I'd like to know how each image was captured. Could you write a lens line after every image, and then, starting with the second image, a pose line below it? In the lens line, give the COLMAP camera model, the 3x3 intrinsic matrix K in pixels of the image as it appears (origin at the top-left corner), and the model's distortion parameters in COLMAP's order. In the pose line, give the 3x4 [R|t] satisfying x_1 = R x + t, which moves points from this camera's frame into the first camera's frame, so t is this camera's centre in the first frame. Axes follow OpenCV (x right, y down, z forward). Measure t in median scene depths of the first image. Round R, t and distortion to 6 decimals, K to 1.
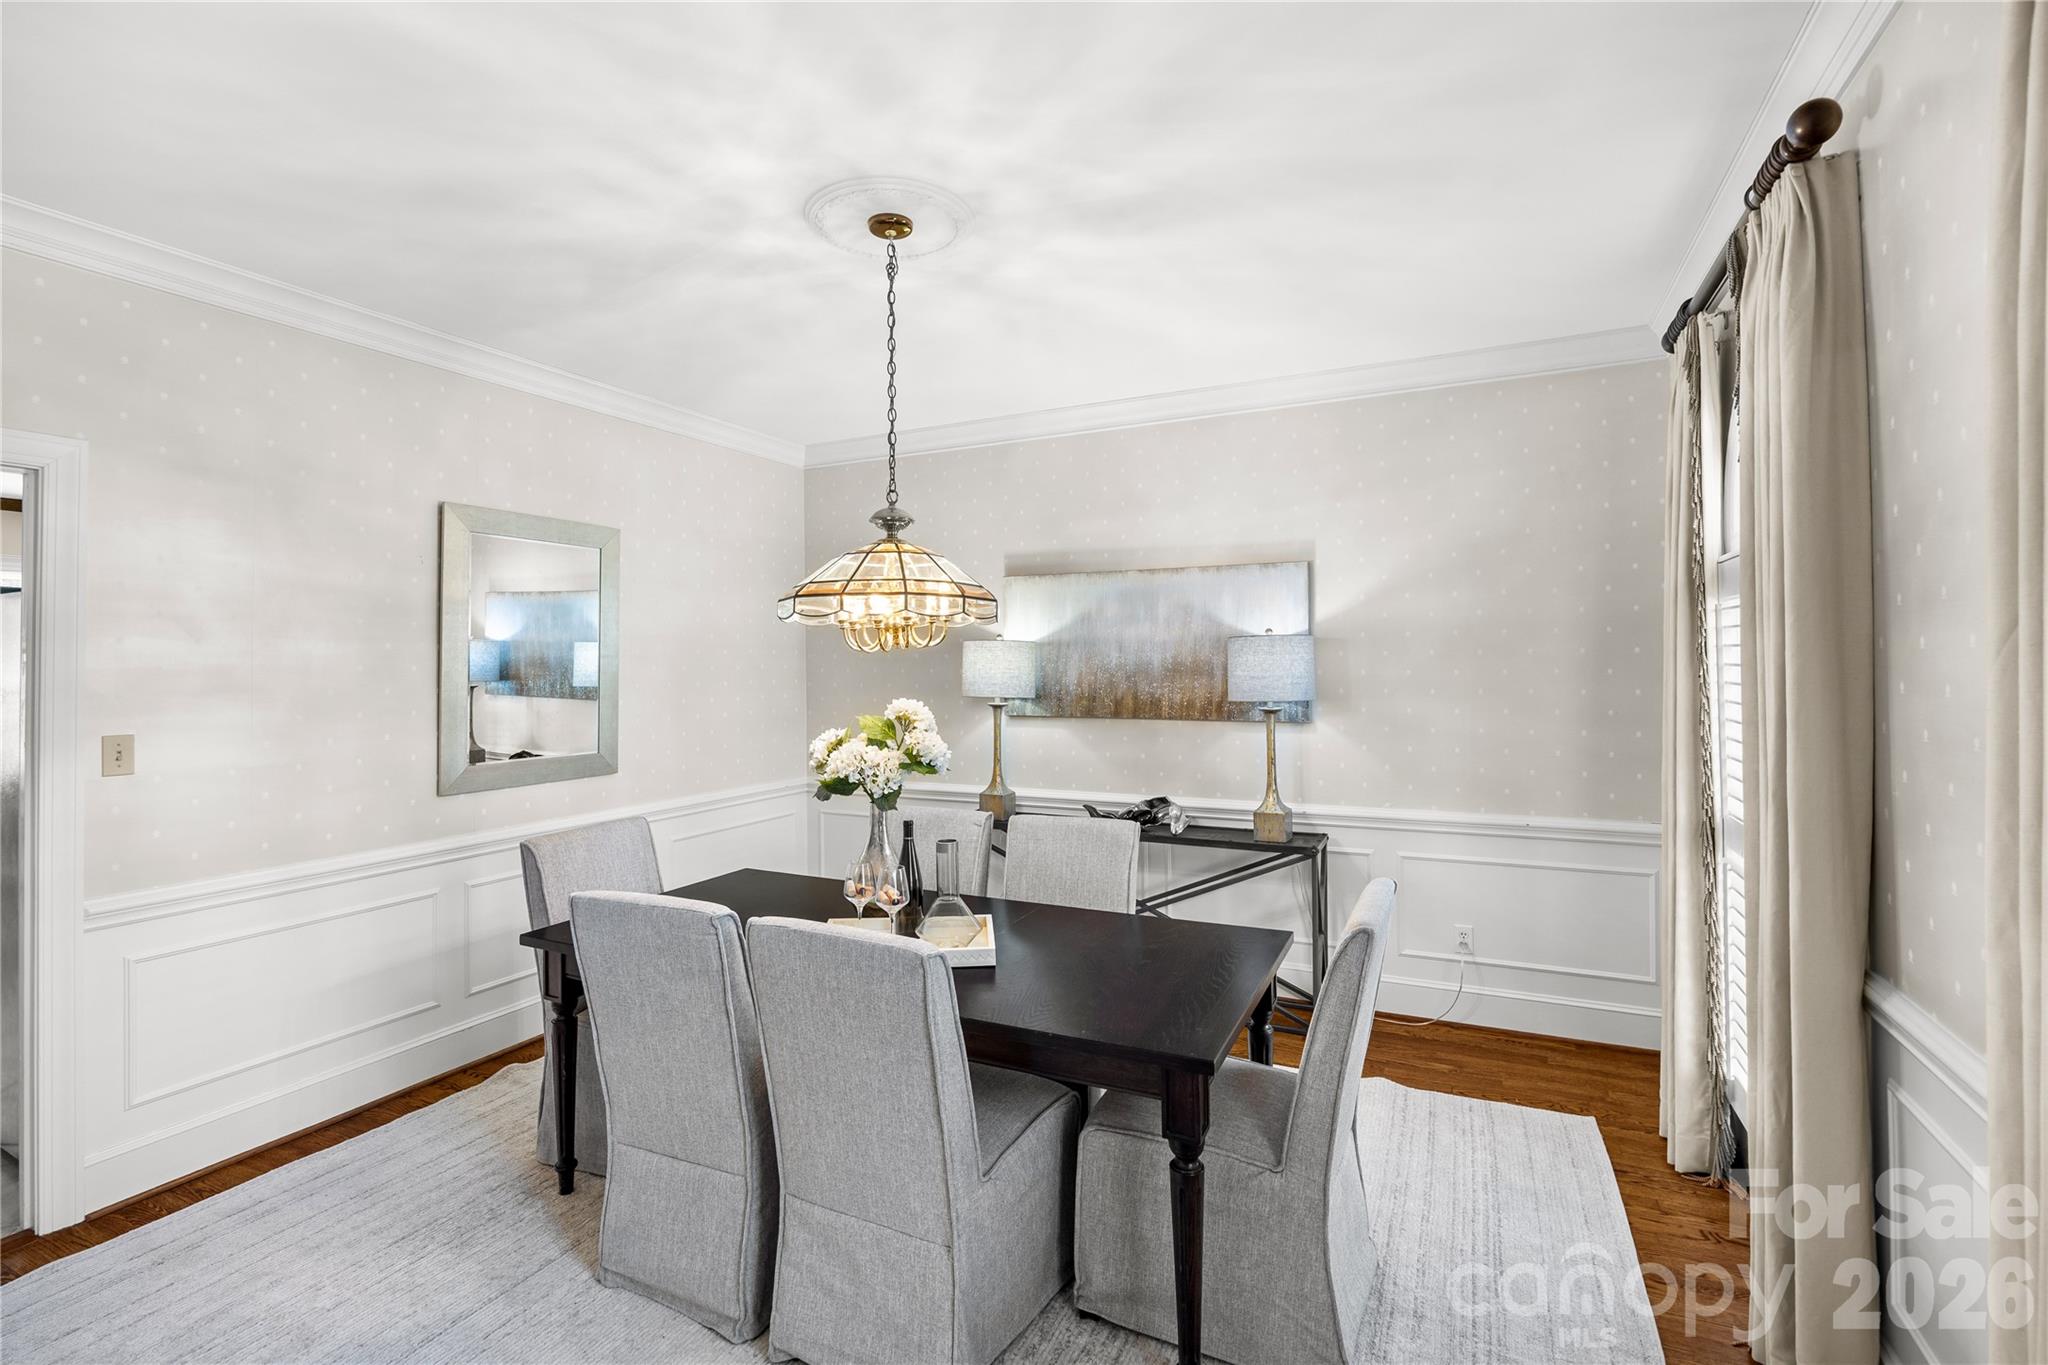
lens RADIAL K [[921.6, 0, 1046.4], [0, 921.6, 651.6], [0, 0, 1]] dist [-0.014189, 0.000257]
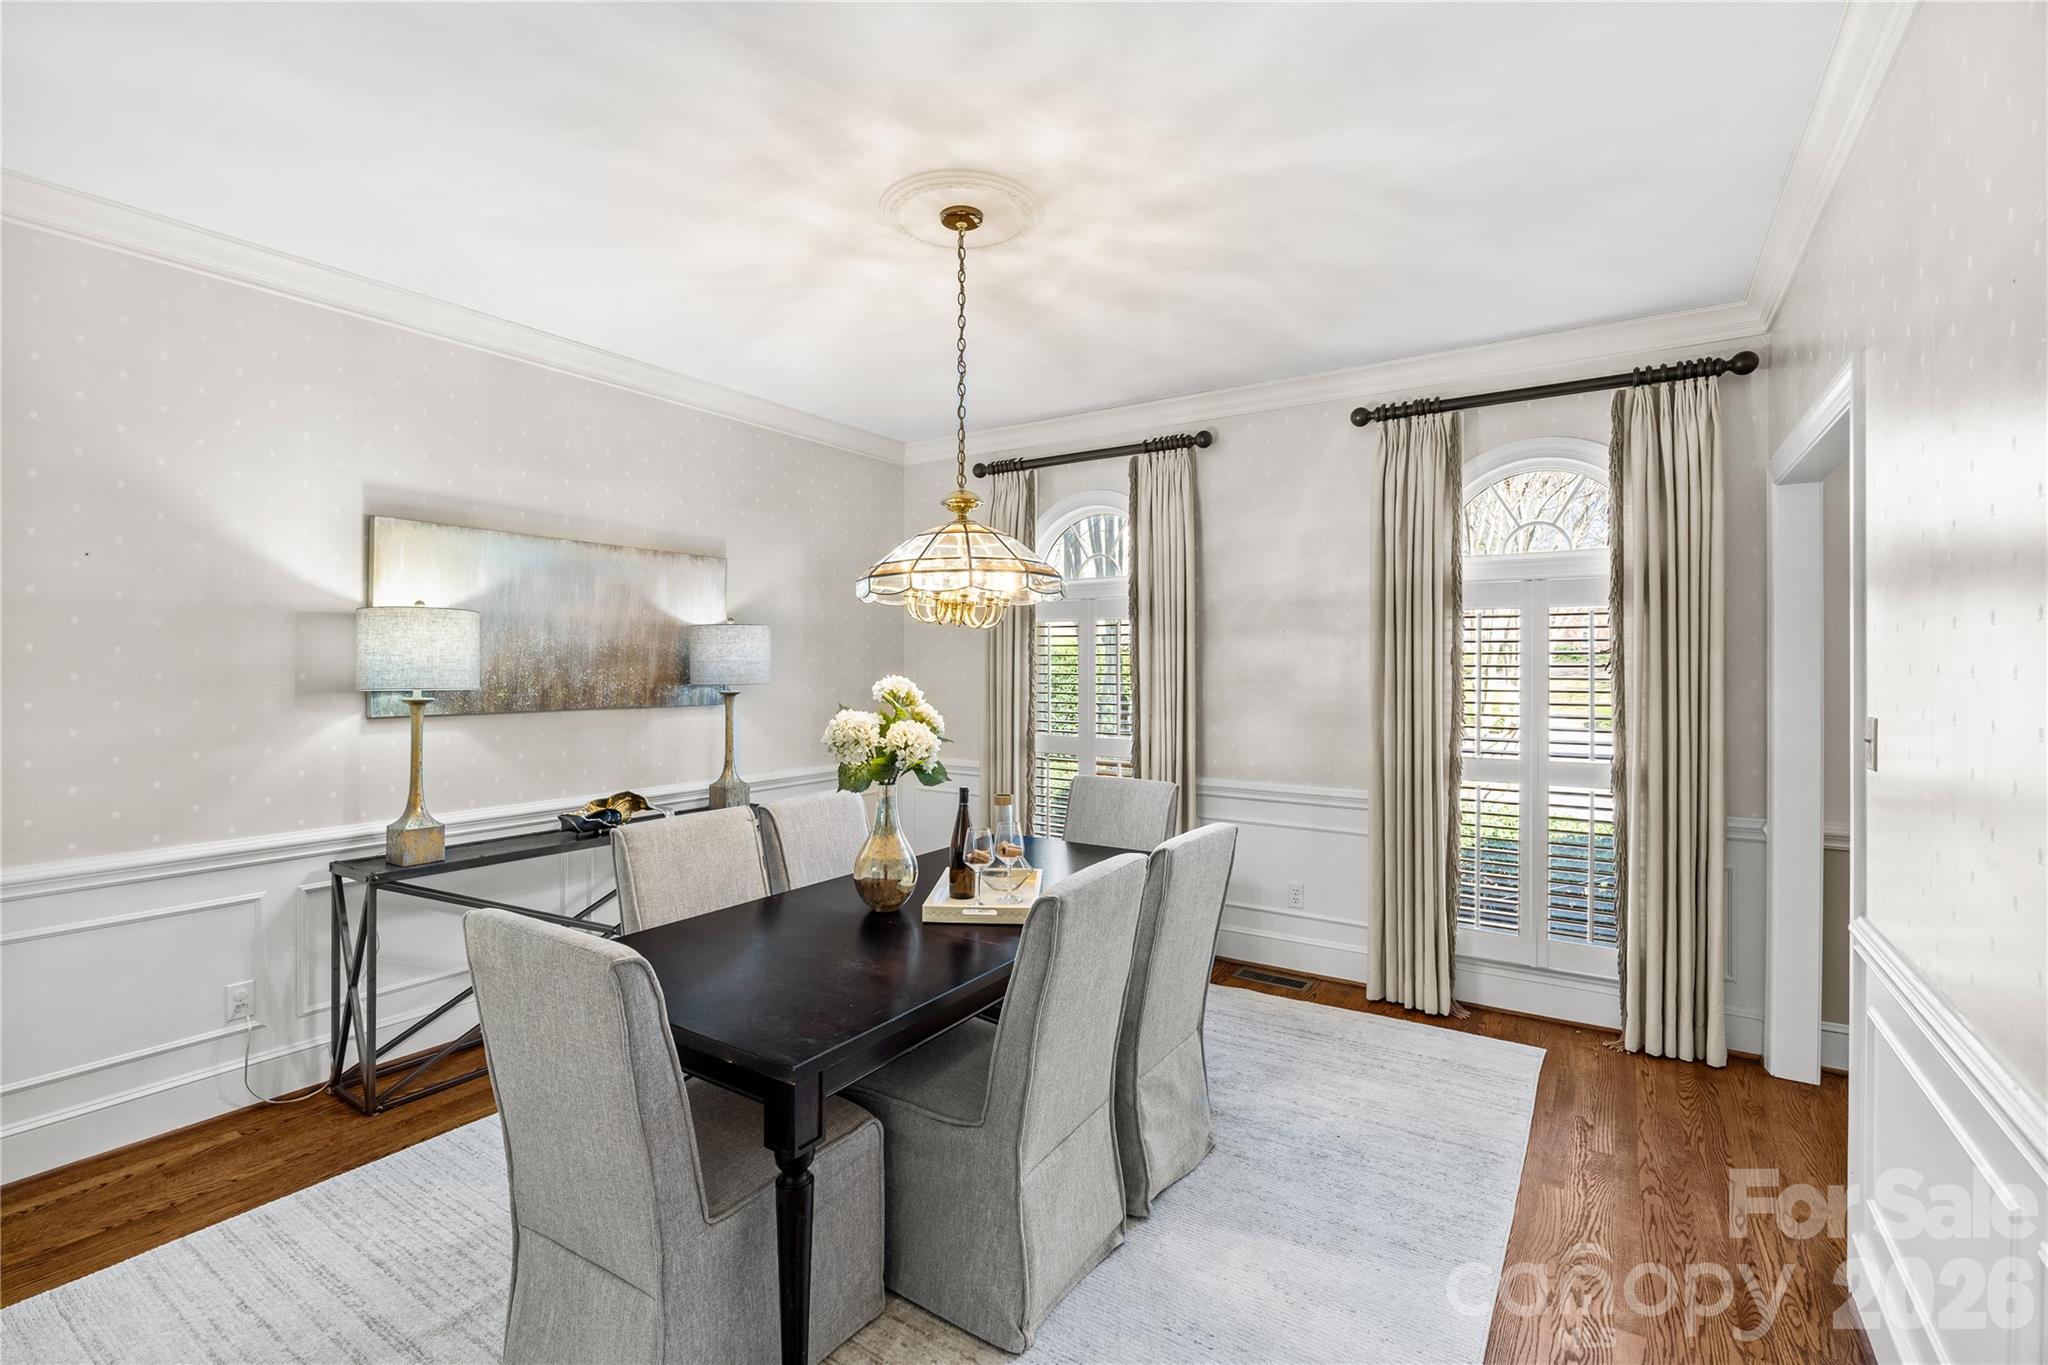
lens RADIAL K [[899.6, 0, 1024.4], [0, 899.6, 675.6], [0, 0, 1]] dist [-0.002665, -0.000582]
pose [[0.139988, -0.002694, 0.990149, -0.707416], [-0.015067, 0.999875, 0.004851, 0.029942], [-0.990039, -0.015597, 0.139930, 0.470639]]
